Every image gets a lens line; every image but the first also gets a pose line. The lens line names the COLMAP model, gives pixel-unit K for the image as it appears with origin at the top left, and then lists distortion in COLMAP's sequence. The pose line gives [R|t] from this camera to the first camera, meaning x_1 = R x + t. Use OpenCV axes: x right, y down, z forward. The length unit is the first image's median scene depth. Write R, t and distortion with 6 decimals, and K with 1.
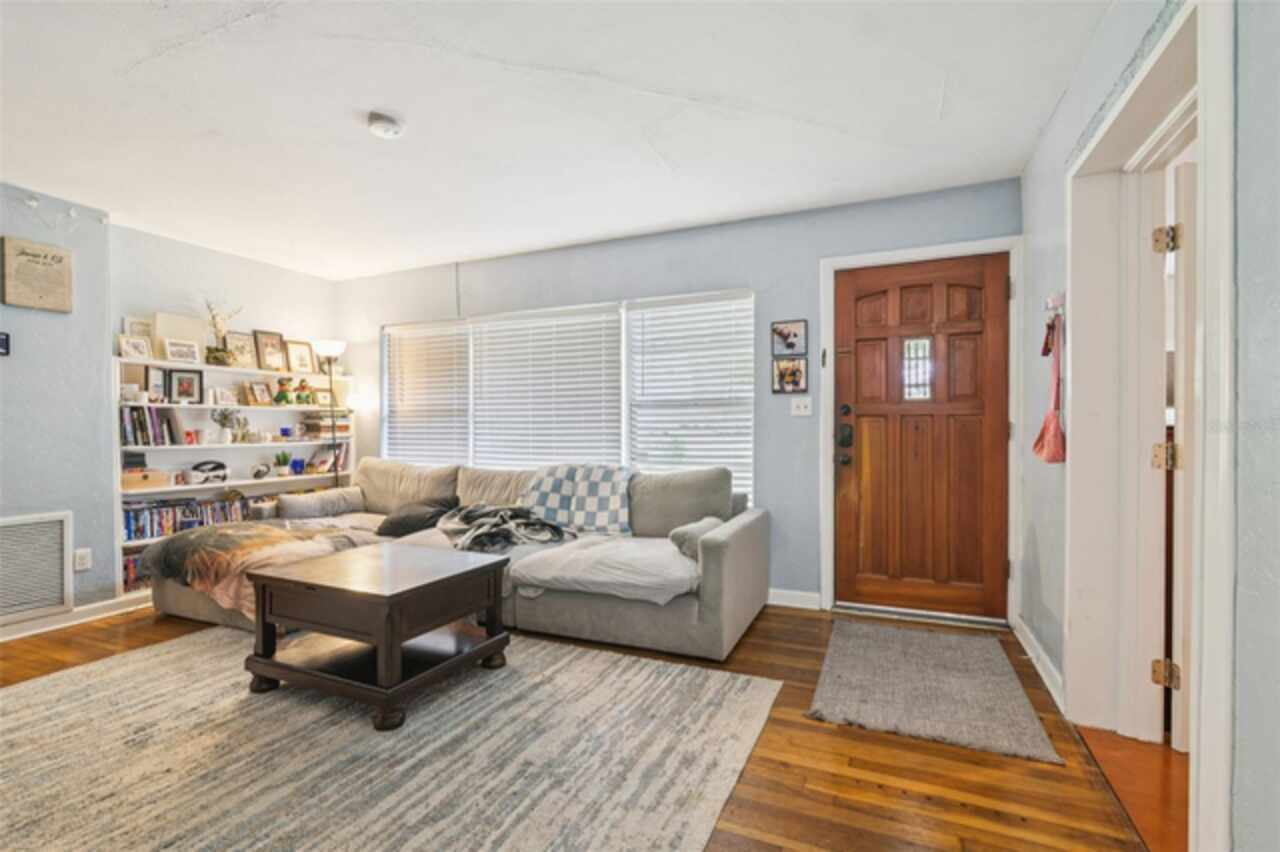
lens RADIAL K [[588.7, 0, 634.6], [0, 588.7, 429.8], [0, 0, 1]] dist [-0.009701, -0.000364]
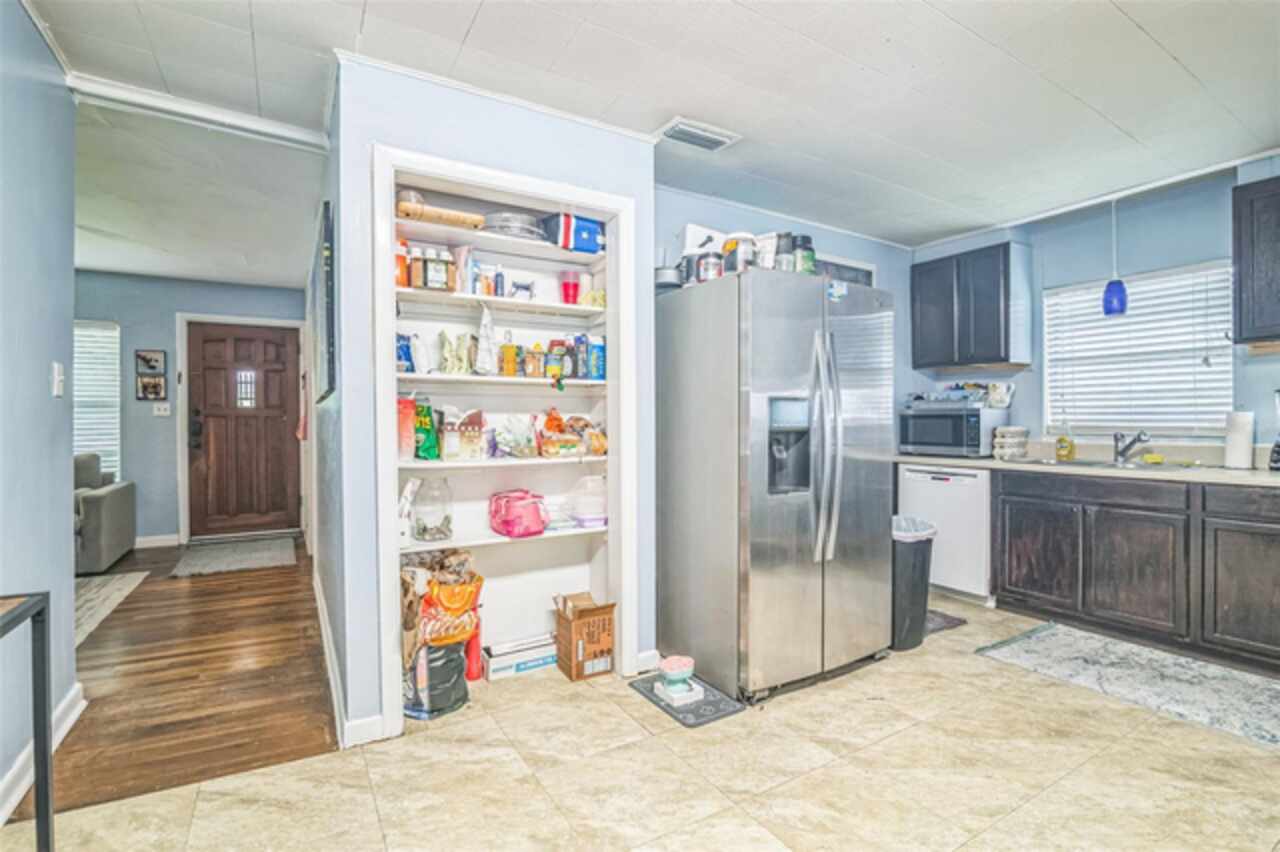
lens RADIAL K [[588.7, 0, 632.4], [0, 588.7, 433.1], [0, 0, 1]] dist [-0.009701, -0.000364]
pose [[0.591590, -0.008929, 0.806189, -0.205131], [0.008155, 0.999954, 0.005091, 0.022528], [-0.806198, 0.003563, 0.591636, -0.835088]]
